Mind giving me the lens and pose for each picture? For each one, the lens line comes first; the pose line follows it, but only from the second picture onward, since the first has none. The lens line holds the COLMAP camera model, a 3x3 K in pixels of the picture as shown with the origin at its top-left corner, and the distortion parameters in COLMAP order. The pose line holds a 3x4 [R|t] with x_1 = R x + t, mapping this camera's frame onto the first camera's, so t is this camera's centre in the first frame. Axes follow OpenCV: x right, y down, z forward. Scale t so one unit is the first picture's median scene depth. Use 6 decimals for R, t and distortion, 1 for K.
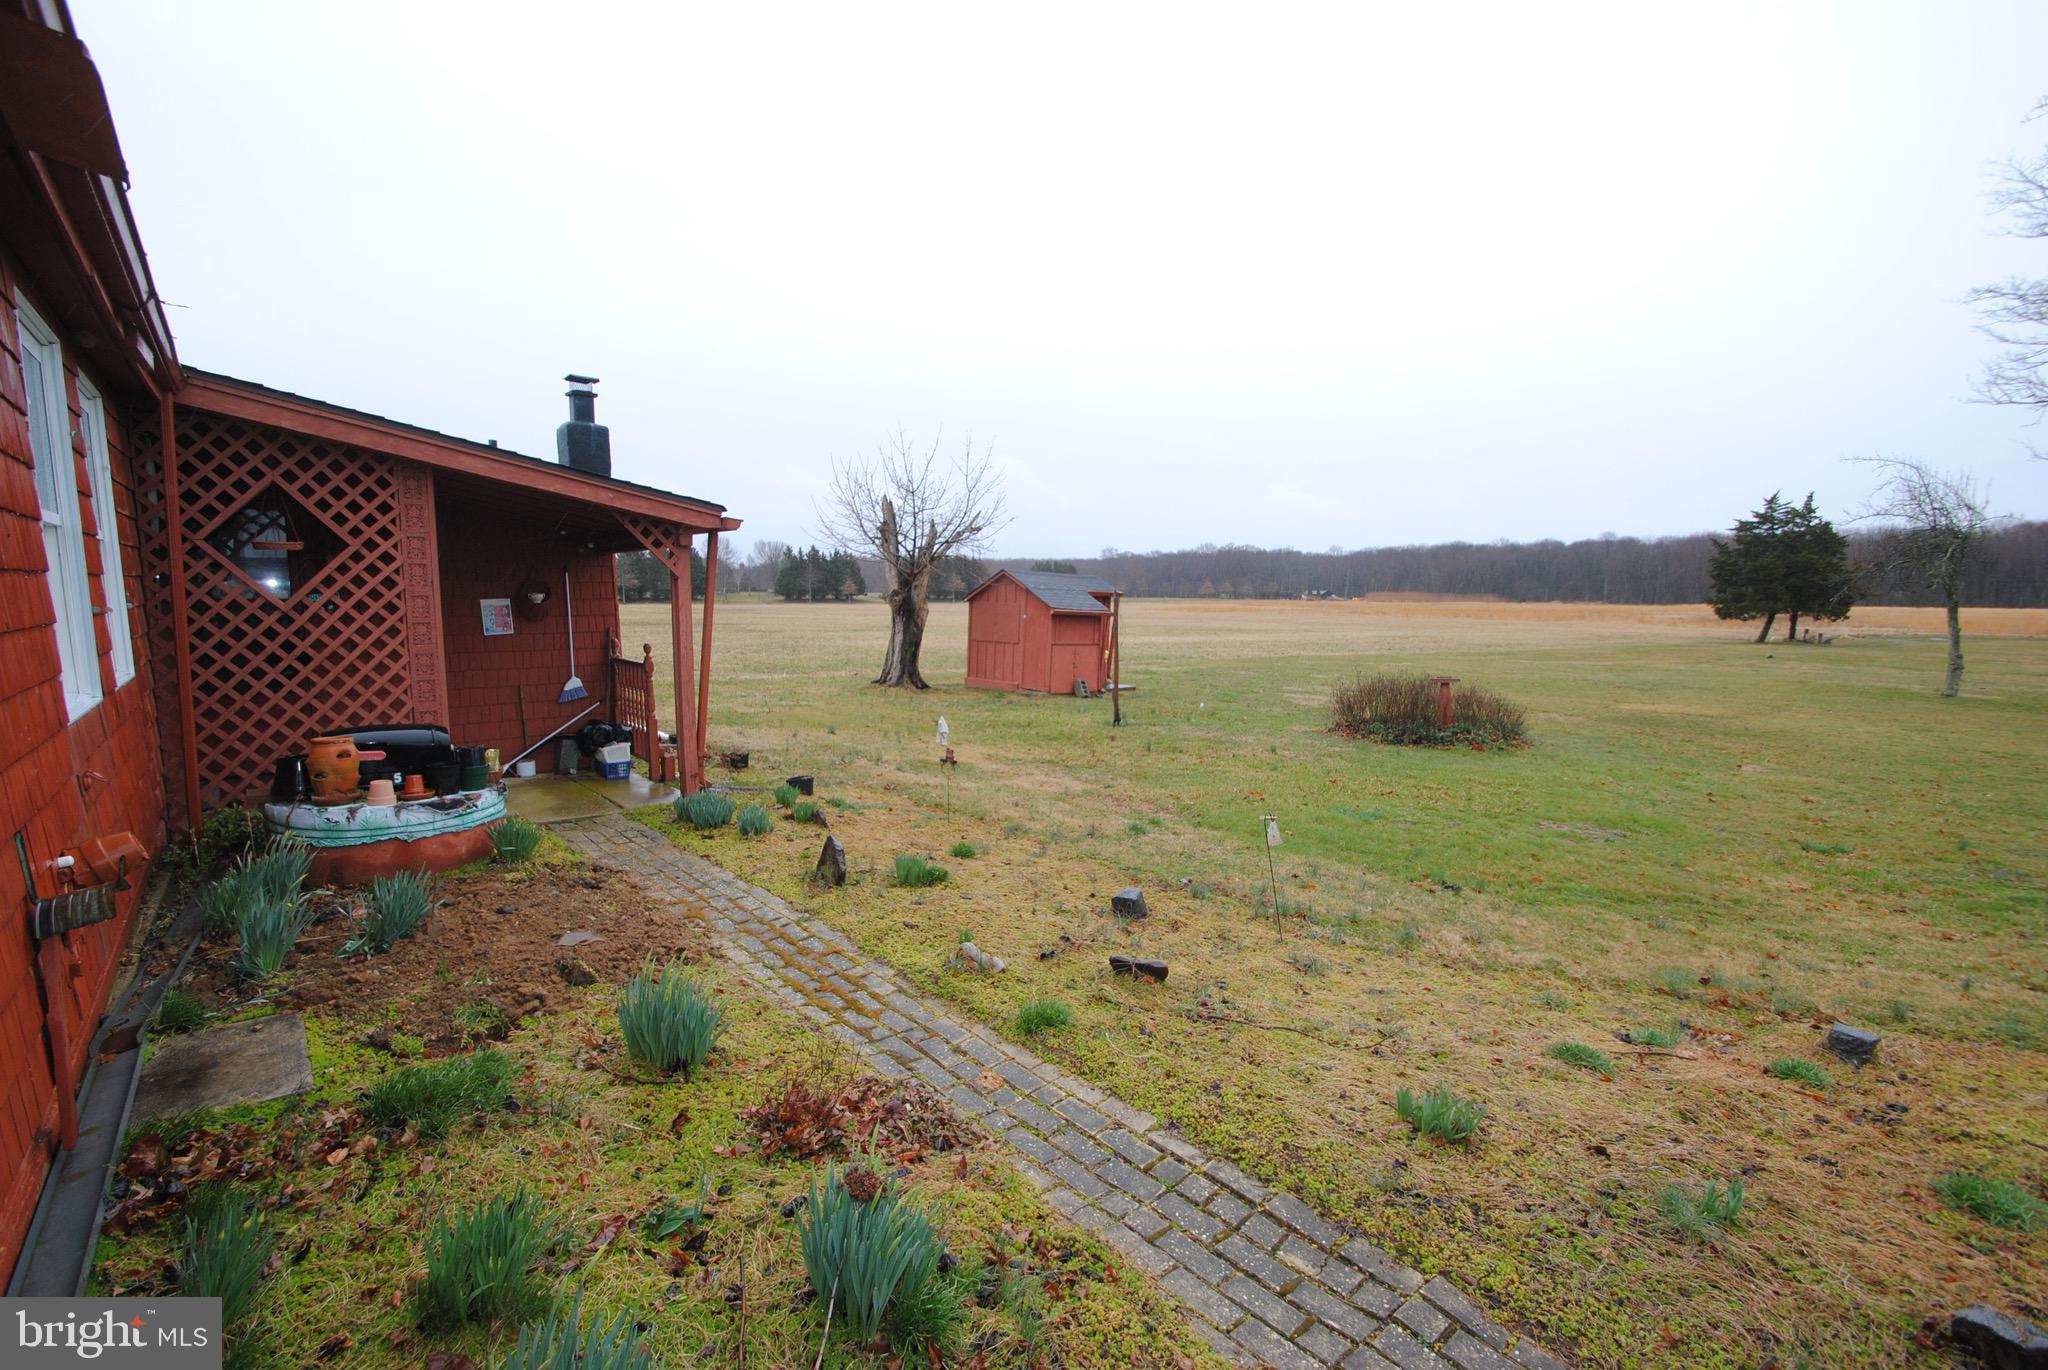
lens RADIAL K [[895.5, 0, 1005.0], [0, 895.5, 697.1], [0, 0, 1]] dist [0.008980, -0.013137]
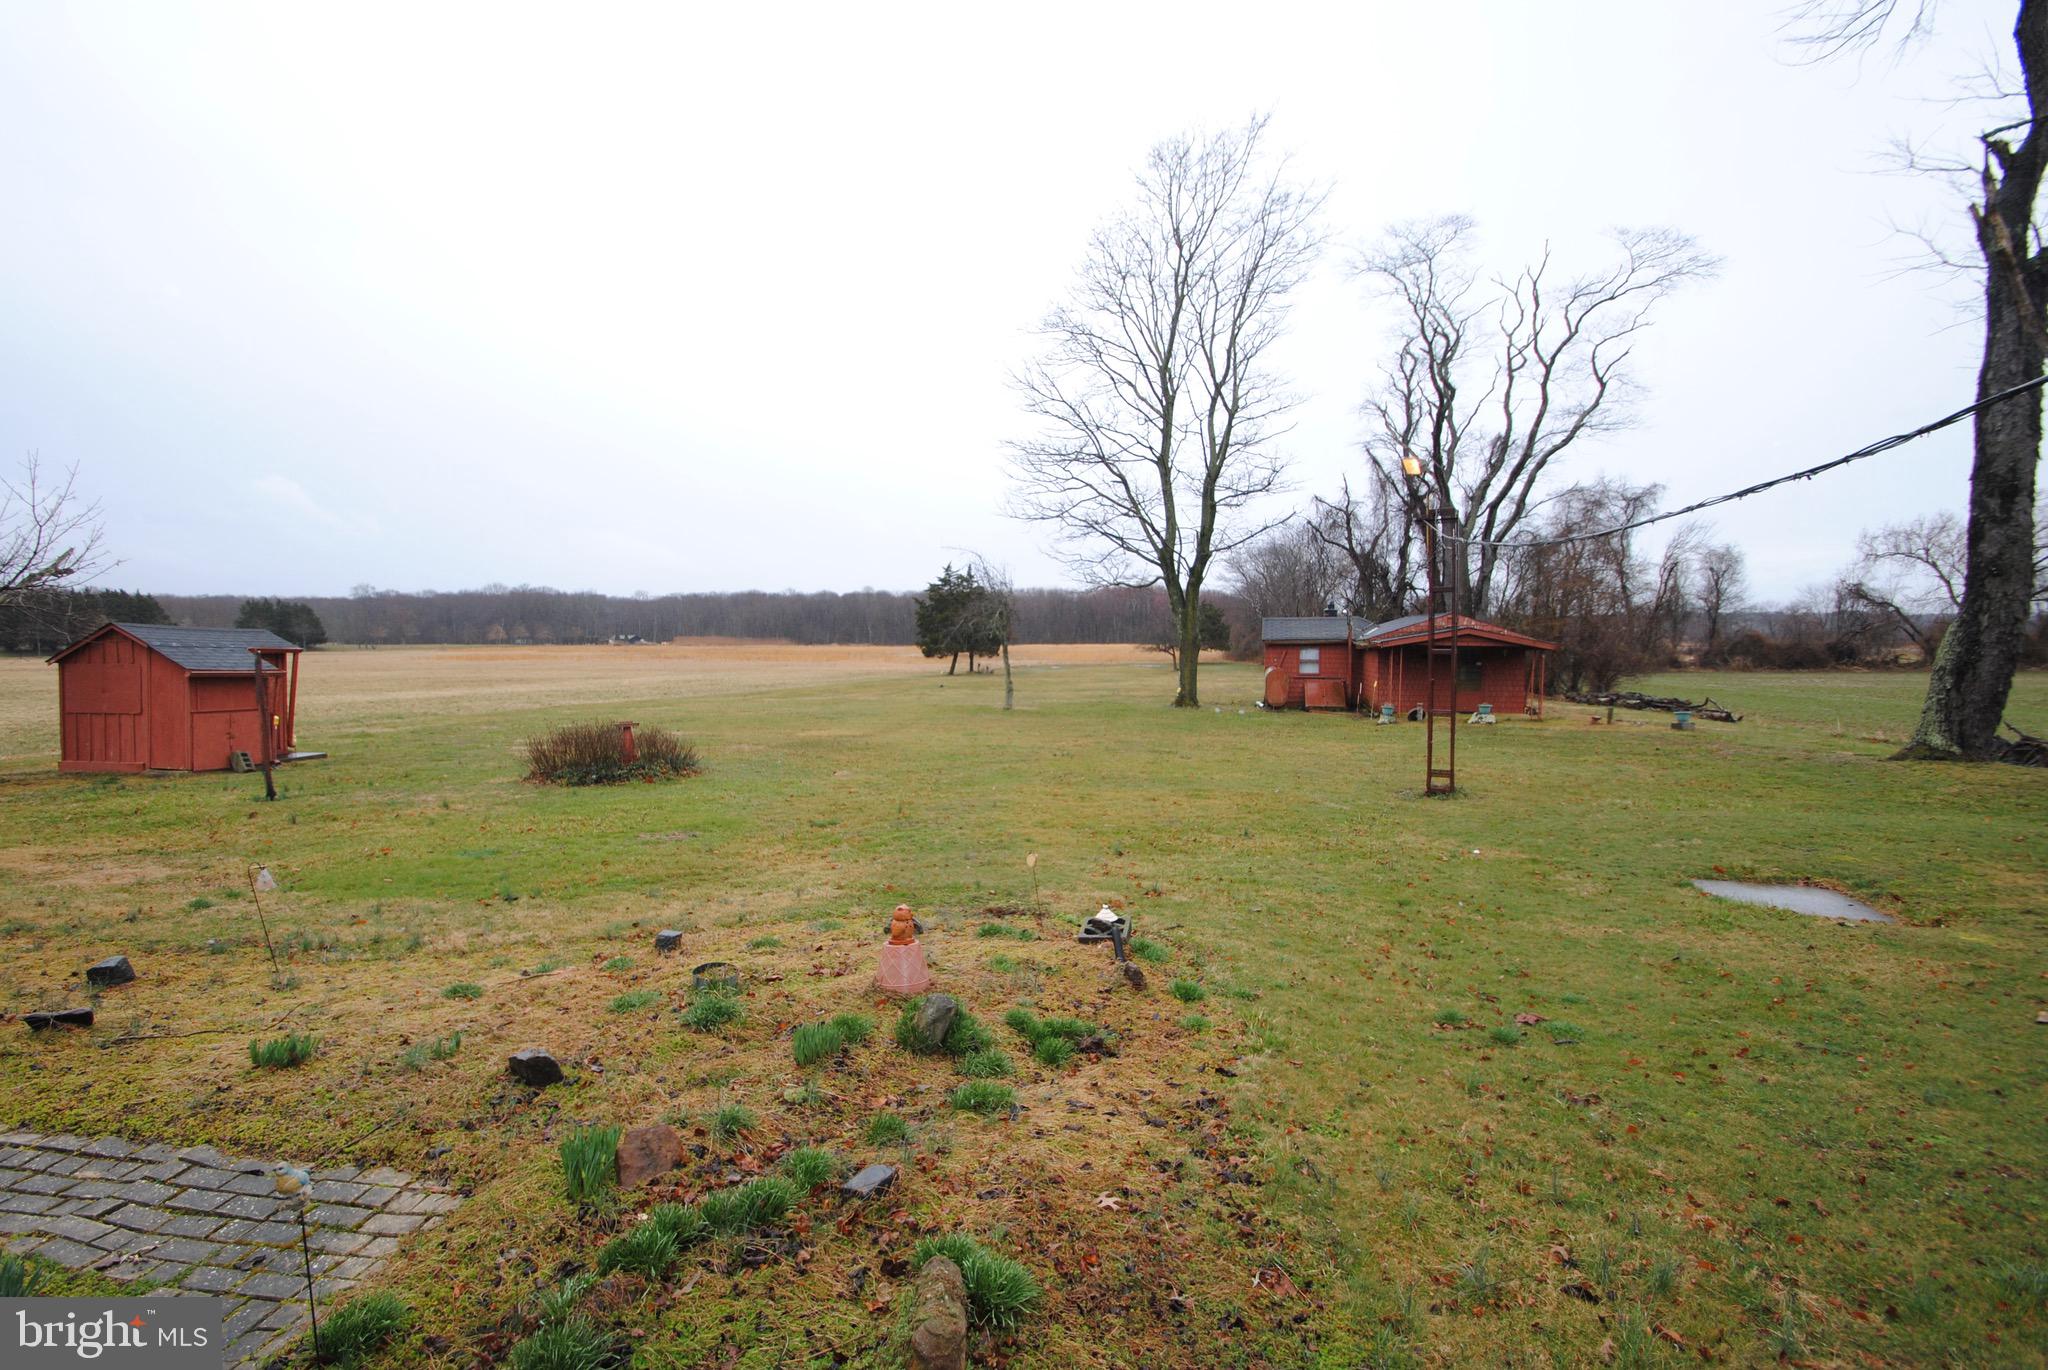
lens RADIAL K [[895.5, 0, 1008.7], [0, 895.5, 697.6], [0, 0, 1]] dist [0.008980, -0.013137]
pose [[0.745052, -0.051403, 0.665023, 0.207603], [0.083255, 0.996396, -0.016258, 0.013152], [-0.661790, 0.067479, 0.746646, -0.412992]]
